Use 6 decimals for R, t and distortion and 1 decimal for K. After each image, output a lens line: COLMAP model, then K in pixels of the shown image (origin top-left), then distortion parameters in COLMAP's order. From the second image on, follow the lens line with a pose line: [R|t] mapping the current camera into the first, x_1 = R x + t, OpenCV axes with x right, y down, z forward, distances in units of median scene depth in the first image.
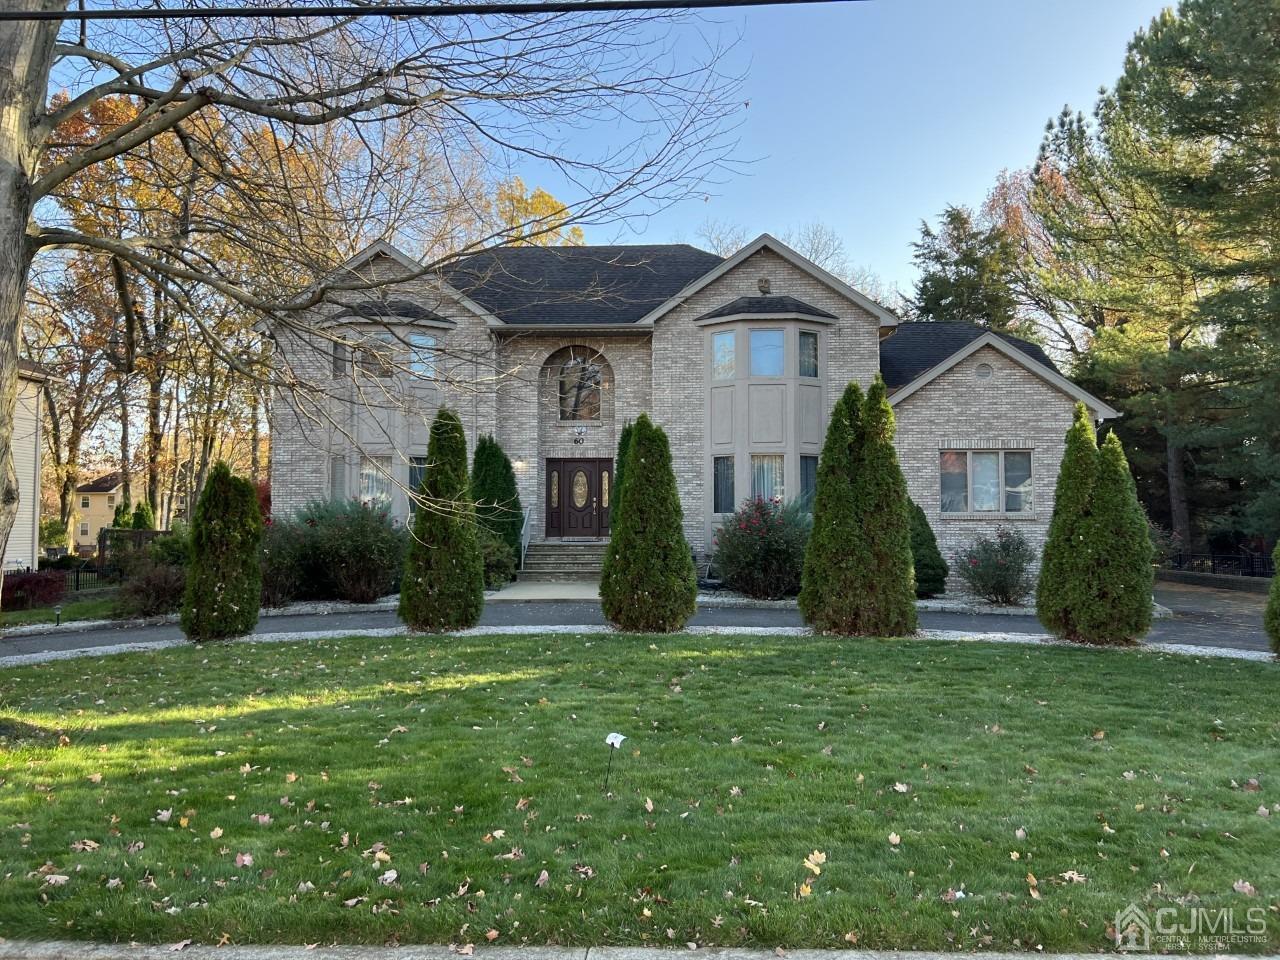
lens RADIAL K [[965.2, 0, 638.0], [0, 965.2, 476.3], [0, 0, 1]] dist [0.087427, -0.120120]
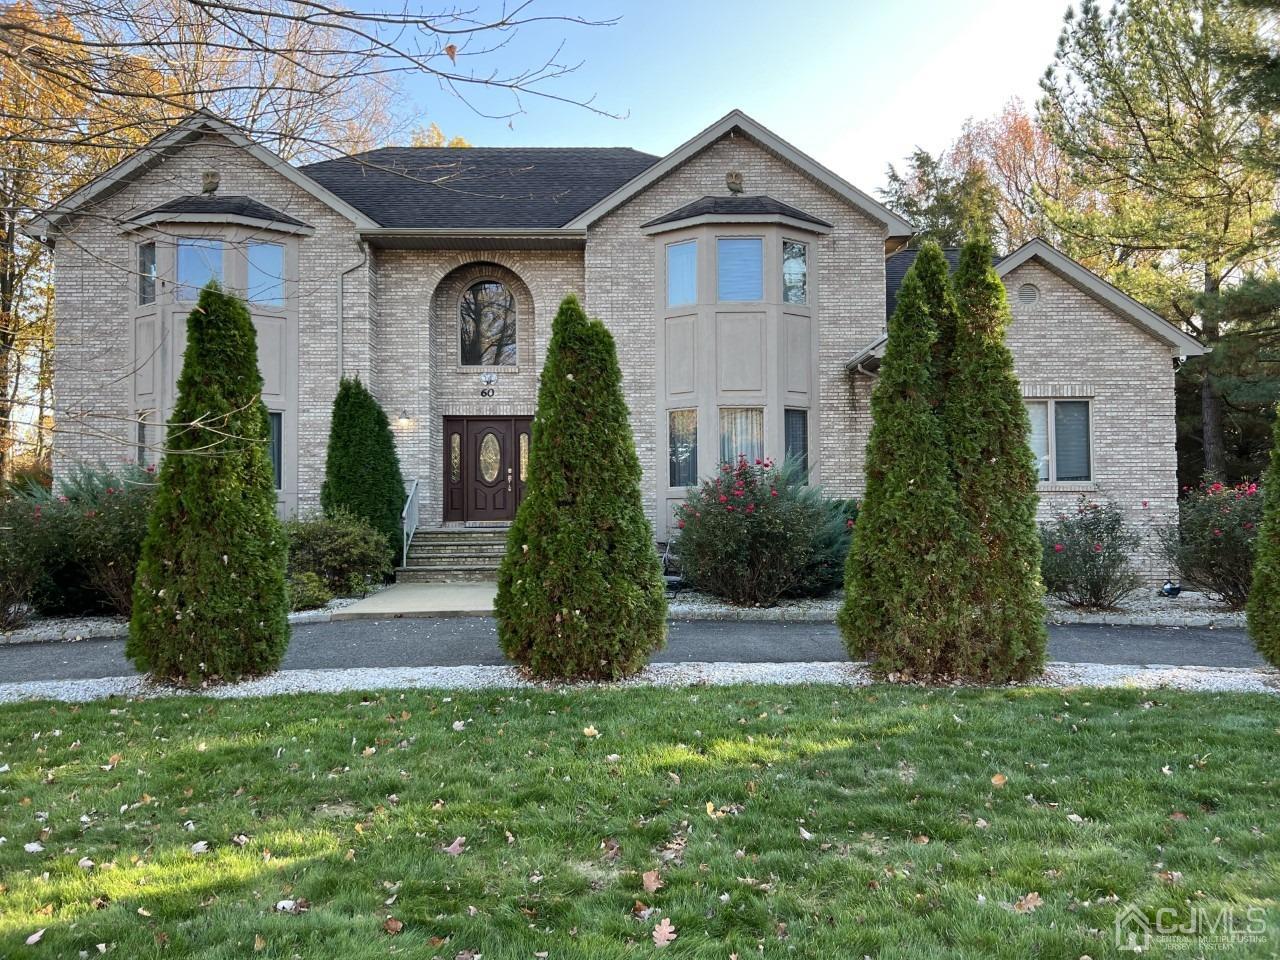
lens RADIAL K [[965.2, 0, 638.0], [0, 965.2, 476.3], [0, 0, 1]] dist [0.087427, -0.120120]
pose [[0.997631, -0.005702, 0.068560, 0.003529], [0.004957, 0.999927, 0.011038, 0.022338], [-0.068618, -0.010672, 0.997586, 0.266975]]
